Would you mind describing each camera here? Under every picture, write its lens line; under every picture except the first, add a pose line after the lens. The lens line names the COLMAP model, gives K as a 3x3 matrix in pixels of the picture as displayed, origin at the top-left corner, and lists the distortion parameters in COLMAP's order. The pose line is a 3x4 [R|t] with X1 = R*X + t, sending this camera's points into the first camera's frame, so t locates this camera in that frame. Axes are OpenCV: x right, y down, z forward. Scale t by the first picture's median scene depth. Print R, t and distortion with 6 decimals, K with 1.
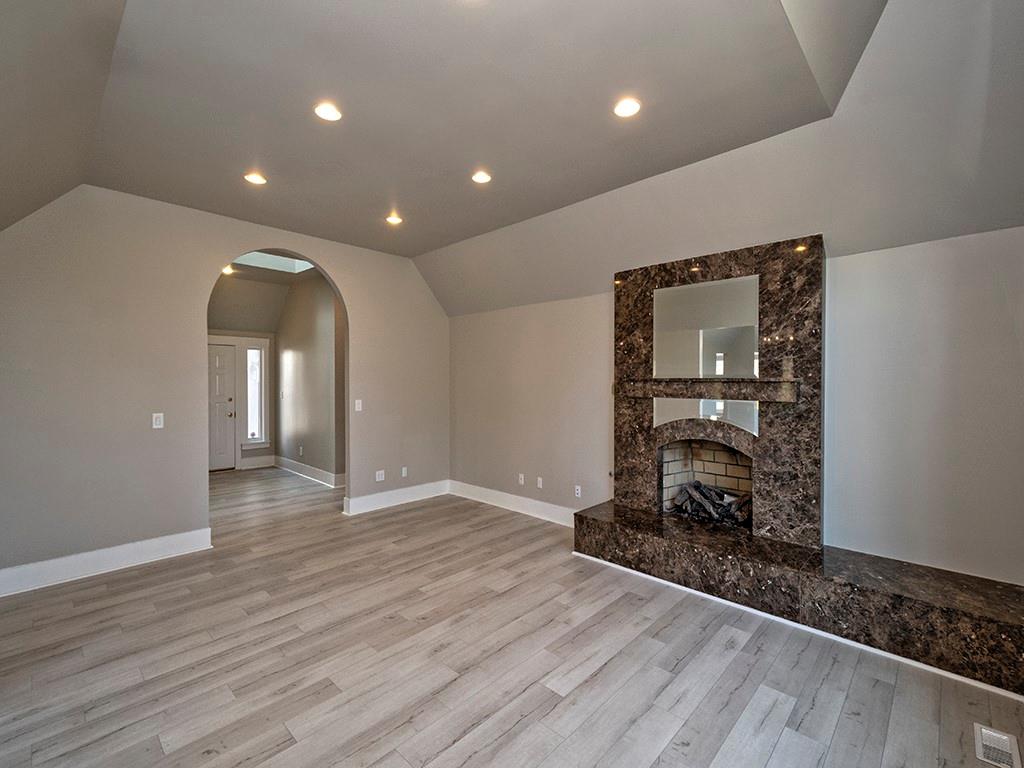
lens RADIAL K [[448.6, 0, 512.7], [0, 448.6, 385.5], [0, 0, 1]] dist [0.008300, -0.002278]
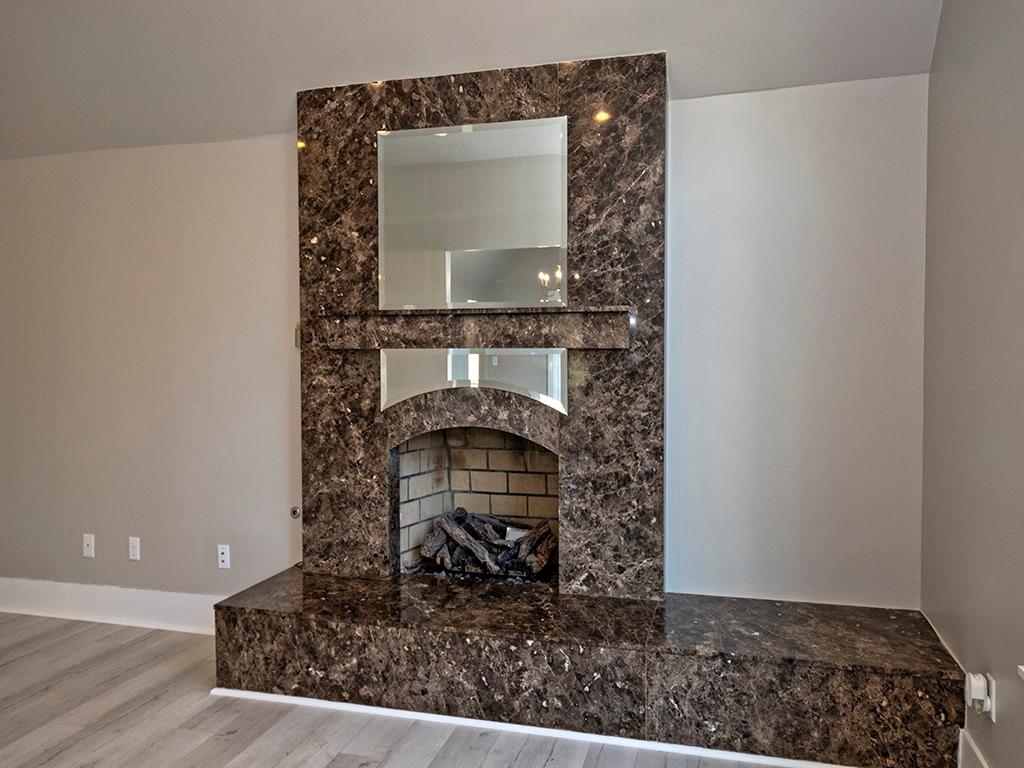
lens RADIAL K [[769.9, 0, 515.8], [0, 769.9, 385.5], [0, 0, 1]] dist [0.020582, -0.022108]
pose [[0.876759, -0.018089, 0.480590, 0.038132], [0.007224, 0.999675, 0.024448, 0.054134], [-0.480876, -0.017963, 0.876604, 0.203164]]
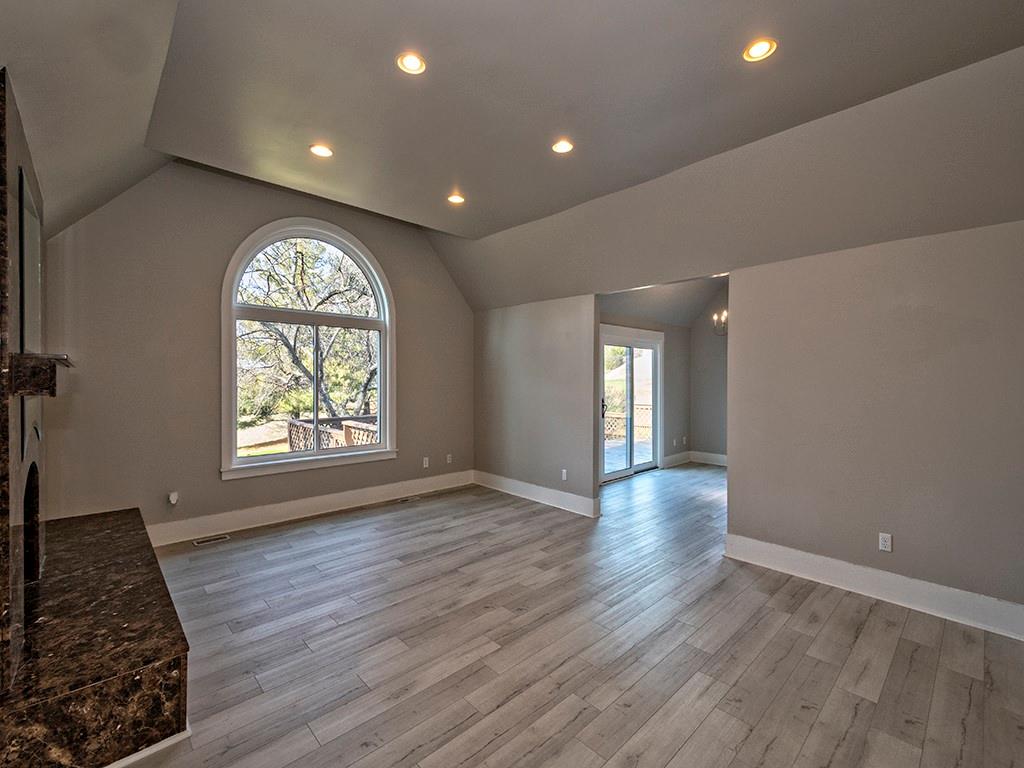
lens RADIAL K [[448.6, 0, 518.9], [0, 448.6, 383.2], [0, 0, 1]] dist [0.008300, -0.002278]
pose [[-0.999286, -0.004761, 0.037469, -0.259143], [-0.003957, 0.999761, 0.021510, 0.000048], [-0.037563, 0.021346, -0.999066, 1.695090]]
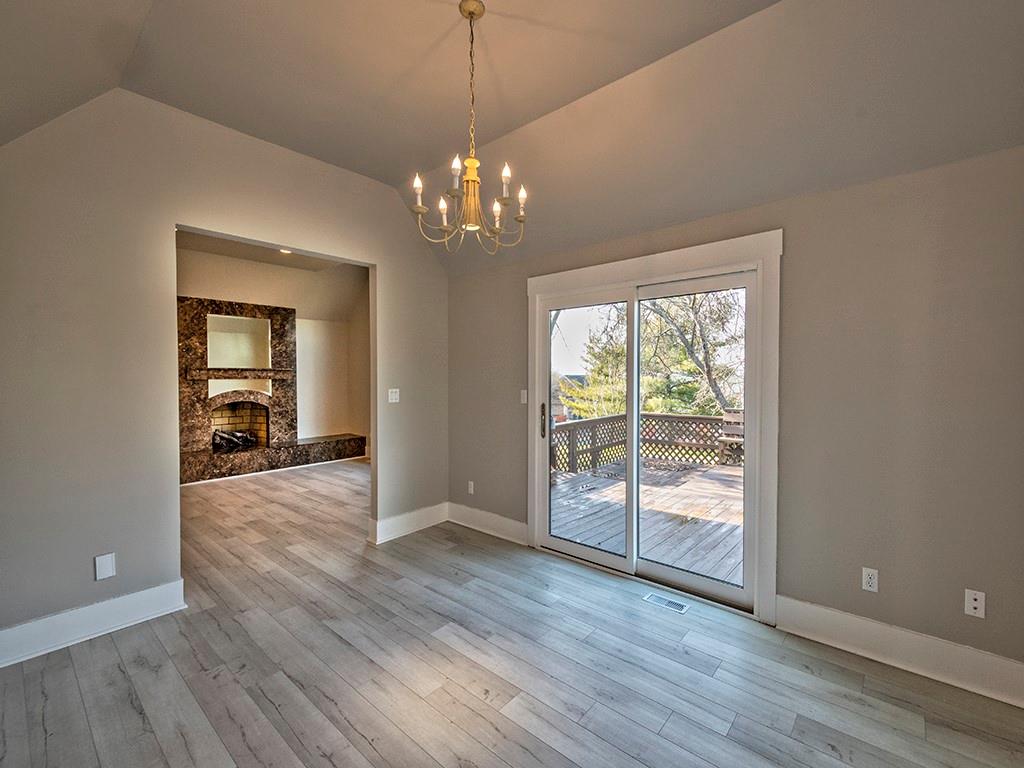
lens RADIAL K [[448.6, 0, 512.9], [0, 448.6, 381.9], [0, 0, 1]] dist [0.008300, -0.002278]
pose [[-0.048398, -0.013217, 0.998741, -1.605818], [0.017921, 0.999740, 0.014098, 0.036685], [-0.998667, 0.018581, -0.048148, -0.033212]]
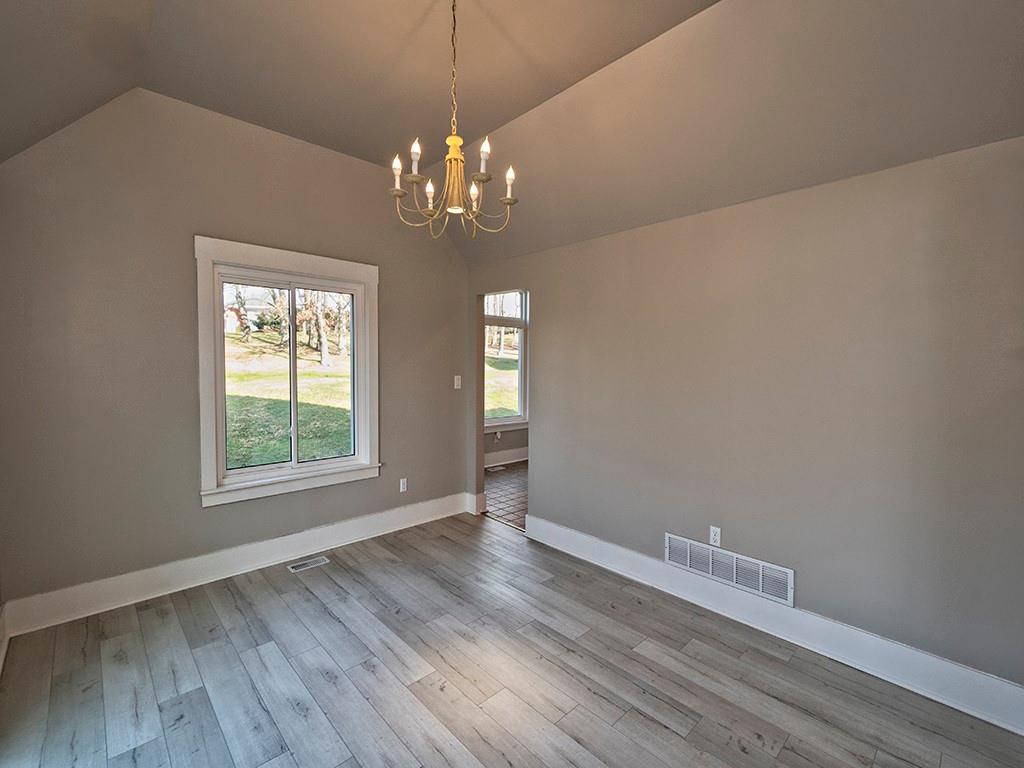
lens RADIAL K [[448.6, 0, 521.2], [0, 448.6, 379.1], [0, 0, 1]] dist [0.008300, -0.002278]
pose [[-0.027468, 0.032760, -0.999086, -0.446421], [-0.023599, 0.999163, 0.033412, 0.027930], [0.999344, 0.024495, -0.026672, 0.089058]]
